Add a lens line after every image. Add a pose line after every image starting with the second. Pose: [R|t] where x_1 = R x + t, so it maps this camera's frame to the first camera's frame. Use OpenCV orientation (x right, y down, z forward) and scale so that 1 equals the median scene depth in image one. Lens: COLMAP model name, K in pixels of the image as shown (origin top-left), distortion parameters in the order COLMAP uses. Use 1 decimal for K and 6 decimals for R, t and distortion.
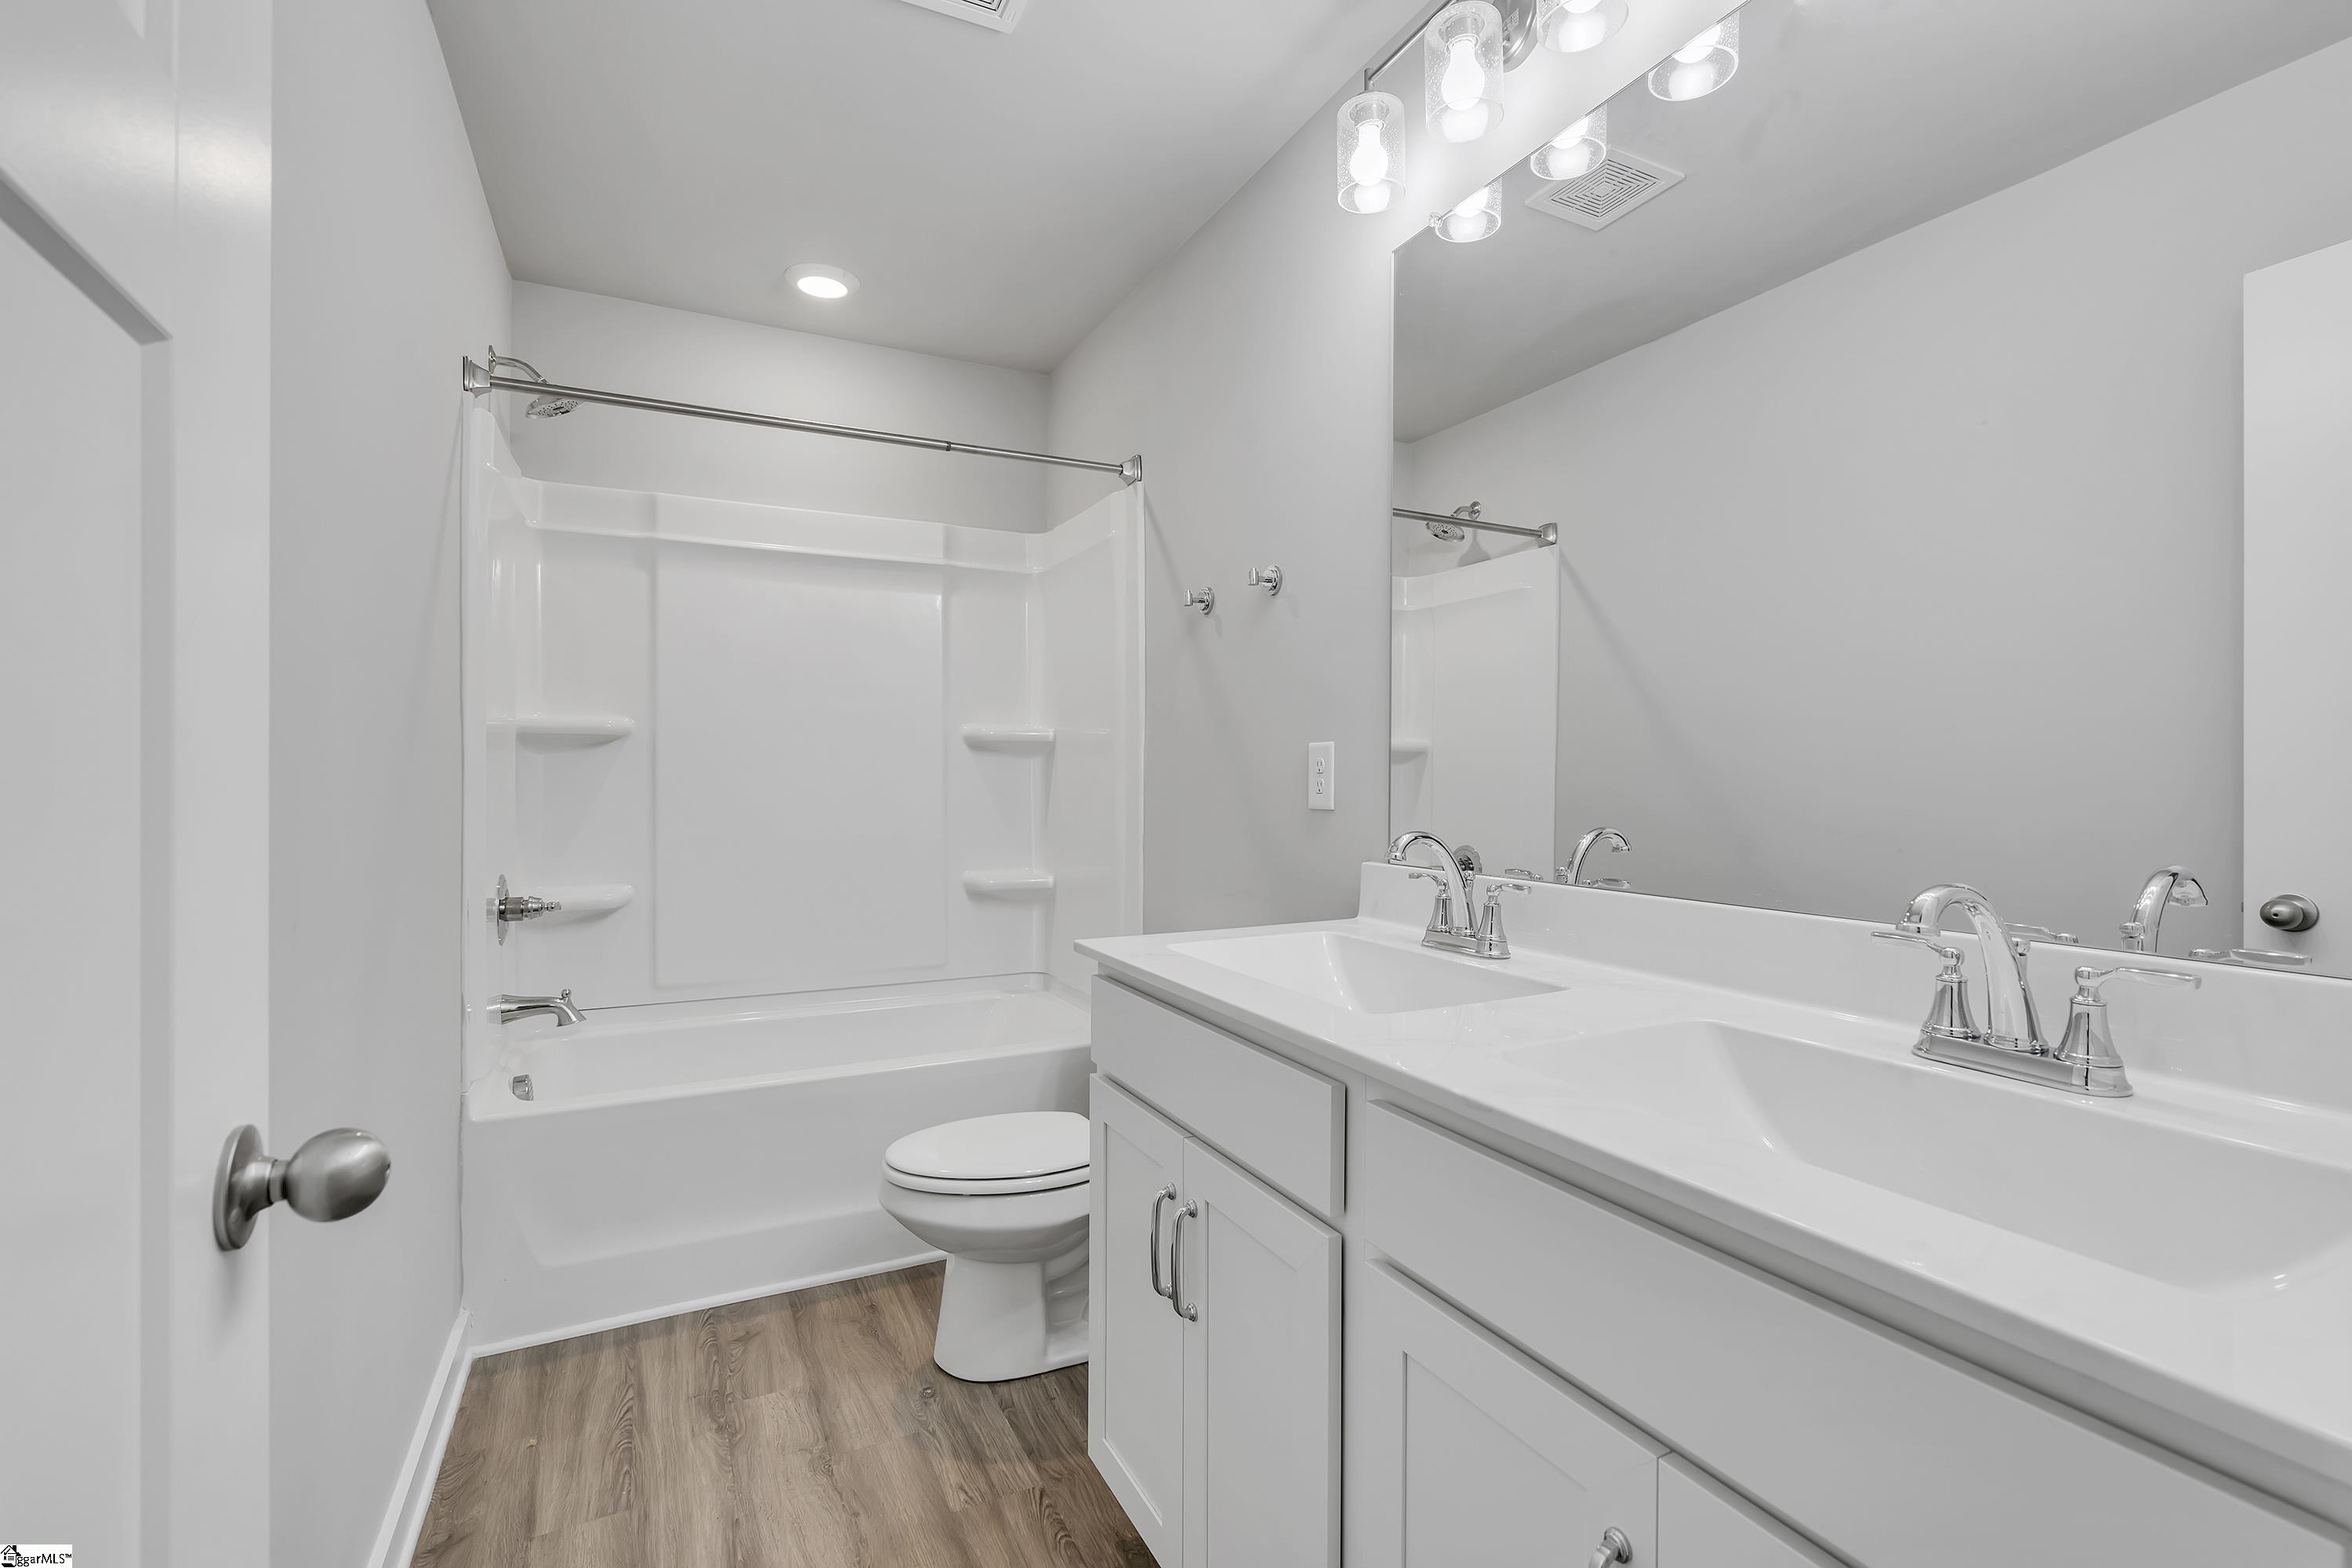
lens RADIAL K [[1053.7, 0, 1178.4], [0, 1053.7, 781.4], [0, 0, 1]] dist [-0.002911, 0.000916]
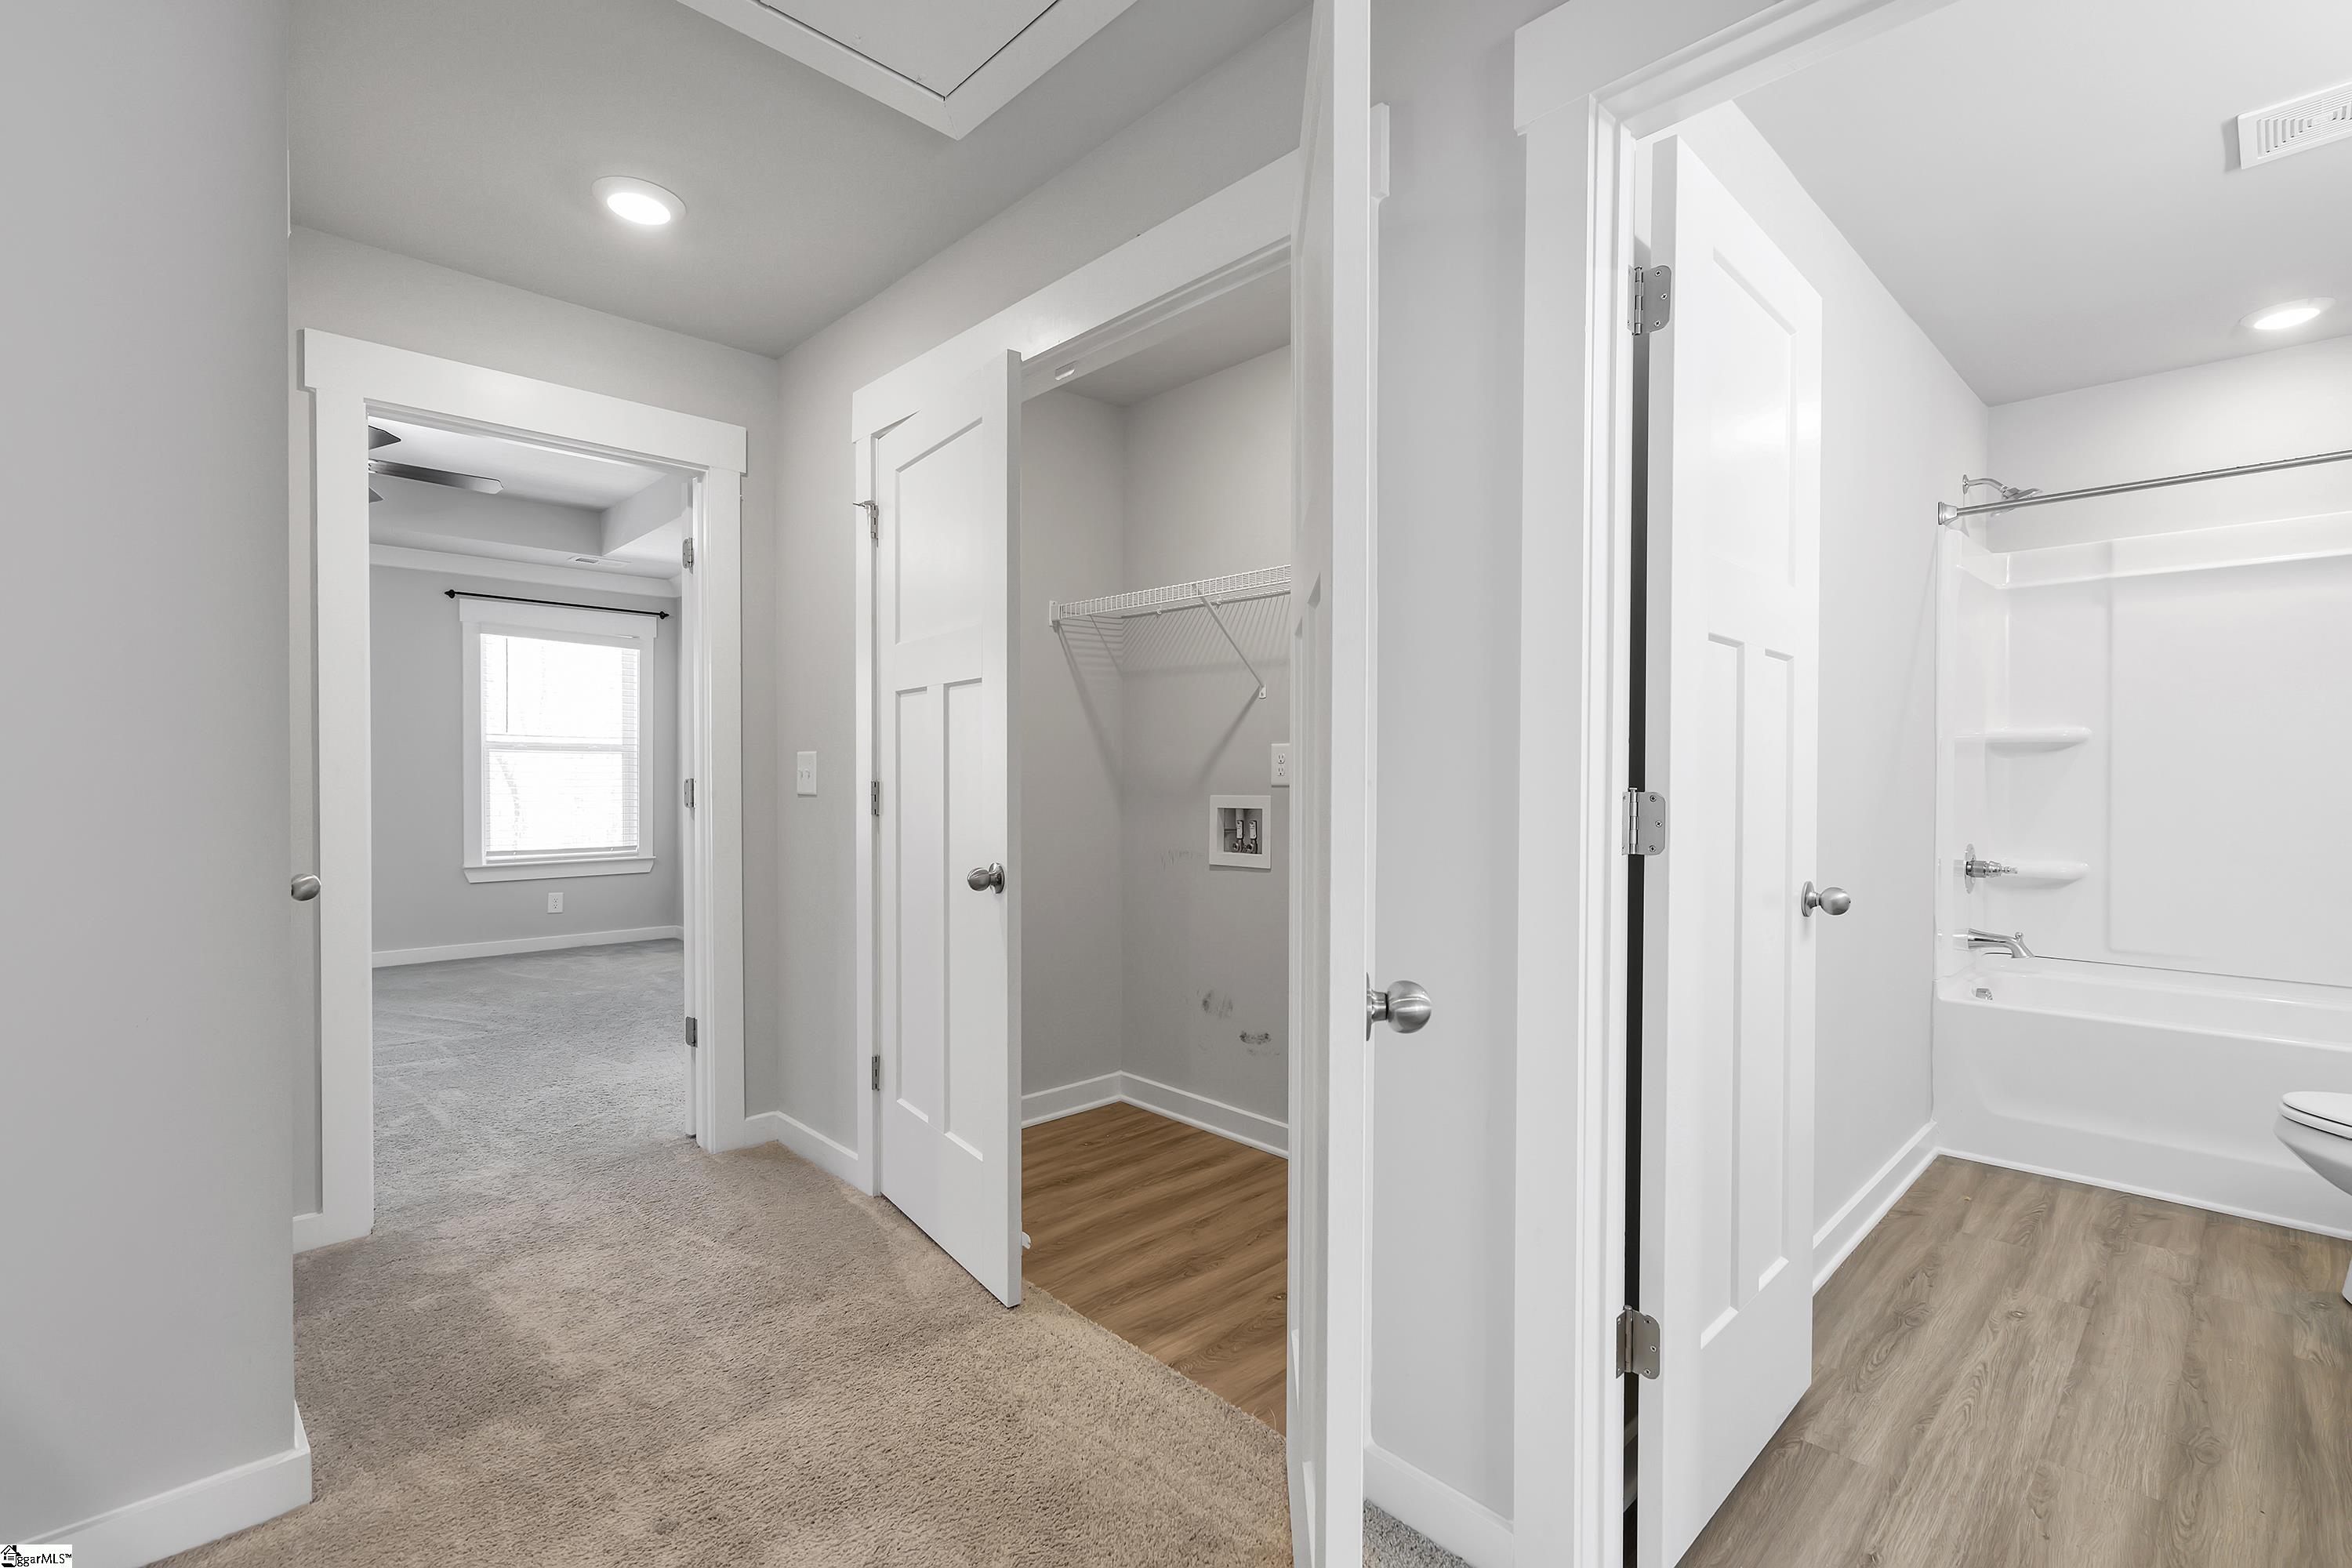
lens RADIAL K [[1058.4, 0, 1179.0], [0, 1058.4, 782.5], [0, 0, 1]] dist [-0.002335, 0.000296]
pose [[0.298517, 0.005190, -0.954390, 0.459248], [-0.004890, 0.999980, 0.003909, 0.005735], [0.954392, 0.003500, 0.298536, -0.511604]]
